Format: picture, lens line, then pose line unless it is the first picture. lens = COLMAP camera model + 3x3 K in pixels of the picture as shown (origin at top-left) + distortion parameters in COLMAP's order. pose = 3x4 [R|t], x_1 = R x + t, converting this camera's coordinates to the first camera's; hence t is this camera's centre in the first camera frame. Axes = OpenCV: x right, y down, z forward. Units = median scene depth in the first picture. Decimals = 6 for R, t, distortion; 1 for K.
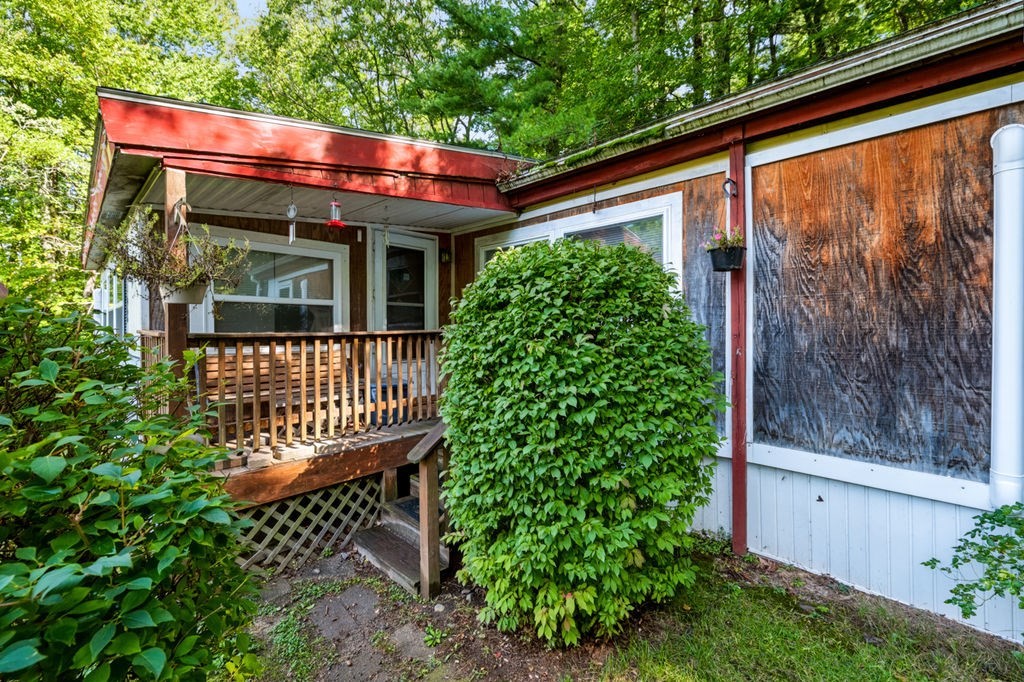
lens RADIAL K [[433.9, 0, 513.8], [0, 433.9, 327.6], [0, 0, 1]] dist [-0.001911, -0.000398]
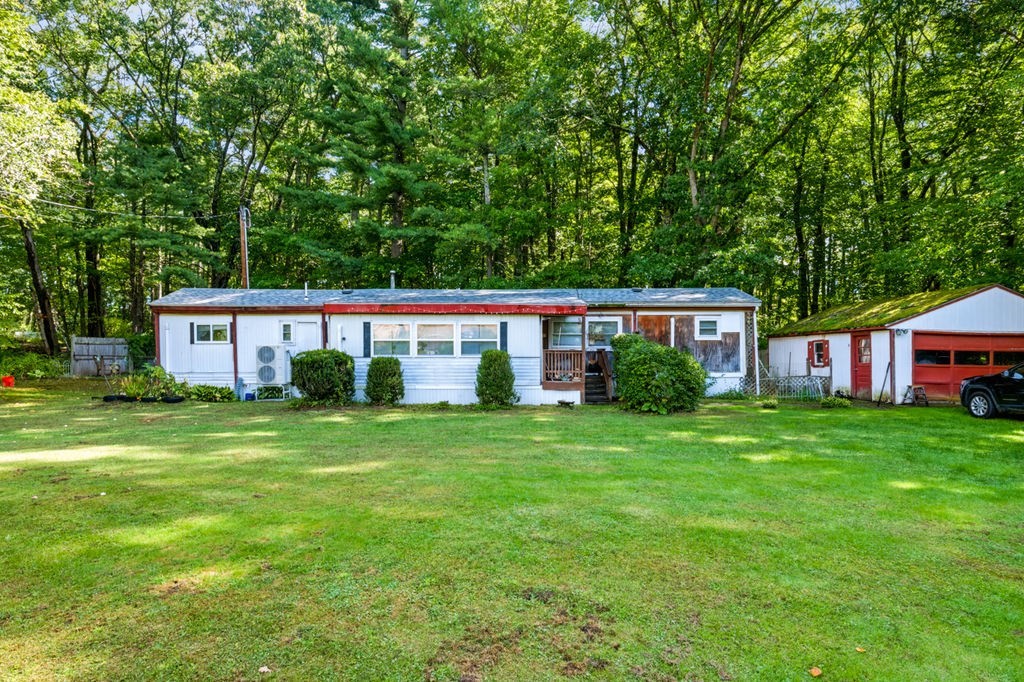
lens RADIAL K [[528.4, 0, 512.4], [0, 528.4, 343.1], [0, 0, 1]] dist [-0.000693, -0.000909]
pose [[0.705462, 0.003515, 0.708739, -4.257158], [-0.004184, 0.999991, -0.000795, -0.045482], [-0.708735, -0.002405, 0.705470, -2.003022]]
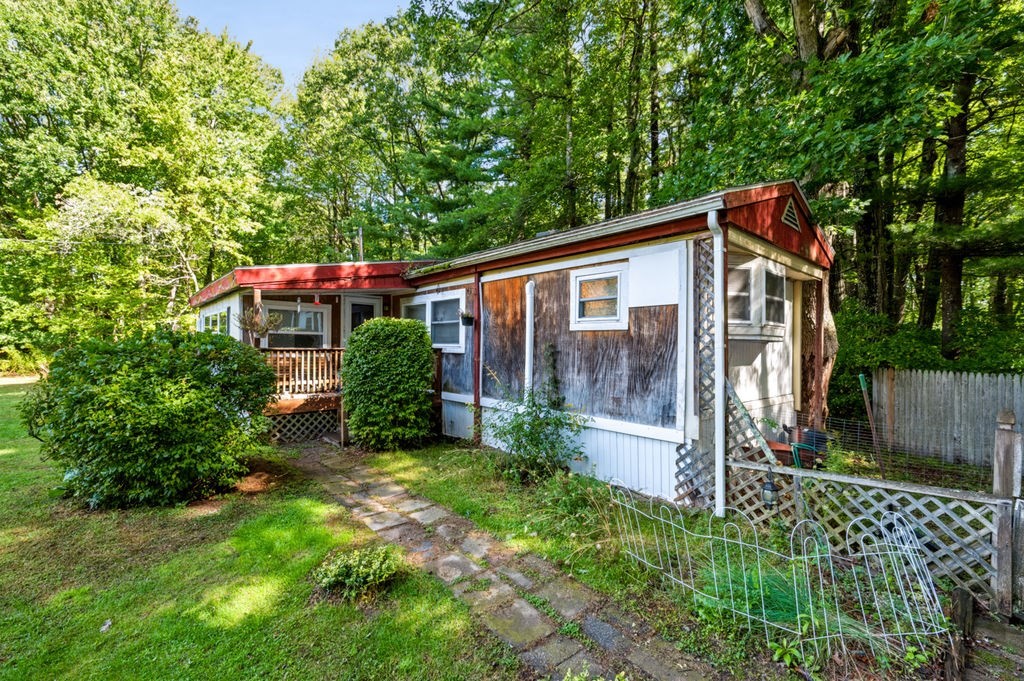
lens RADIAL K [[433.9, 0, 509.4], [0, 433.9, 344.4], [0, 0, 1]] dist [-0.001911, -0.000398]
pose [[0.996855, 0.016177, -0.077572, 0.828718], [-0.016168, 0.999869, 0.000739, -0.029097], [0.077574, 0.000517, 0.996986, -1.297311]]
